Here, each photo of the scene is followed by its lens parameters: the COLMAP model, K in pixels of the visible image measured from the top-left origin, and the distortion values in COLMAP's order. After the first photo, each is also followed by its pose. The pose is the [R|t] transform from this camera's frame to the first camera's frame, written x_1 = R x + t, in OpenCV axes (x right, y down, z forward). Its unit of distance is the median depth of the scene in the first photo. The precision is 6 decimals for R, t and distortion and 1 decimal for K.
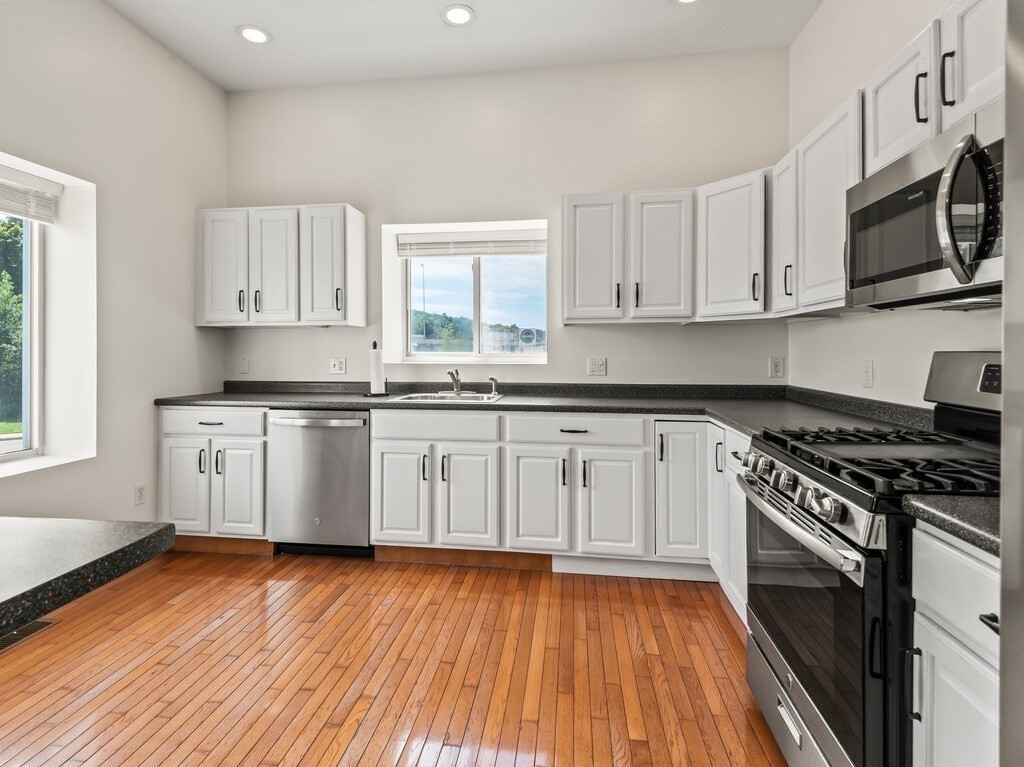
lens RADIAL K [[523.0, 0, 506.8], [0, 523.0, 352.9], [0, 0, 1]] dist [0.006909, 0.000268]
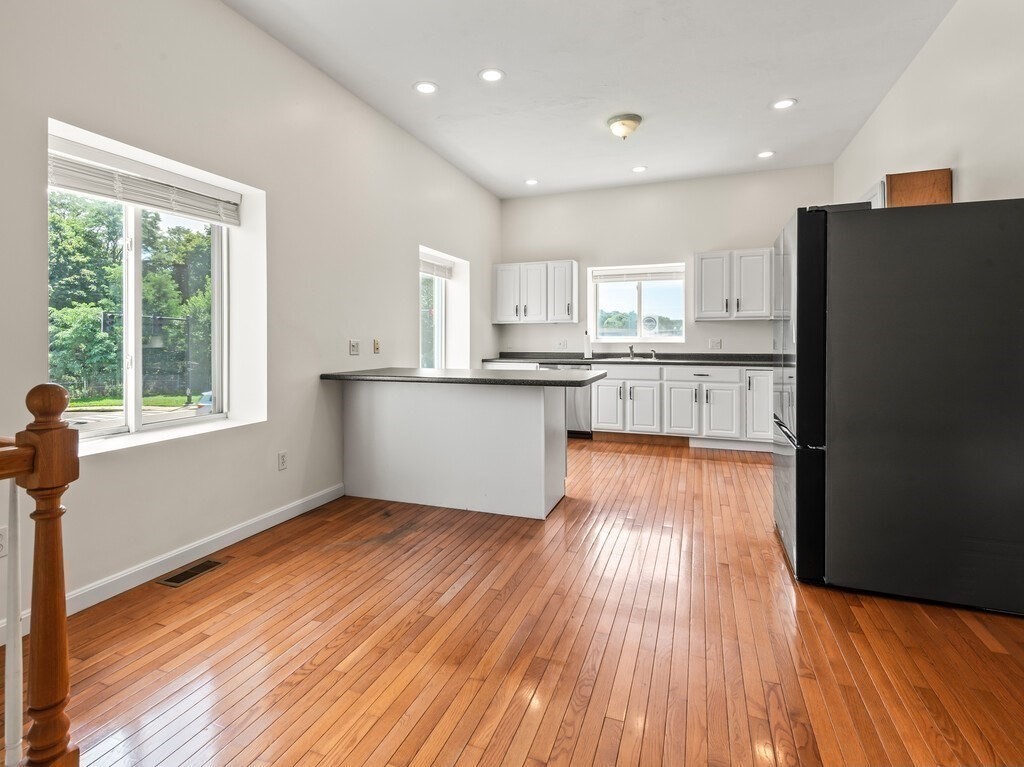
lens RADIAL K [[523.0, 0, 456.1], [0, 523.0, 340.9], [0, 0, 1]] dist [0.006909, 0.000268]
pose [[0.953163, -0.001522, -0.302455, -0.138526], [0.004399, 0.999951, 0.008830, -0.003542], [0.302427, -0.009746, 0.953123, -1.040876]]
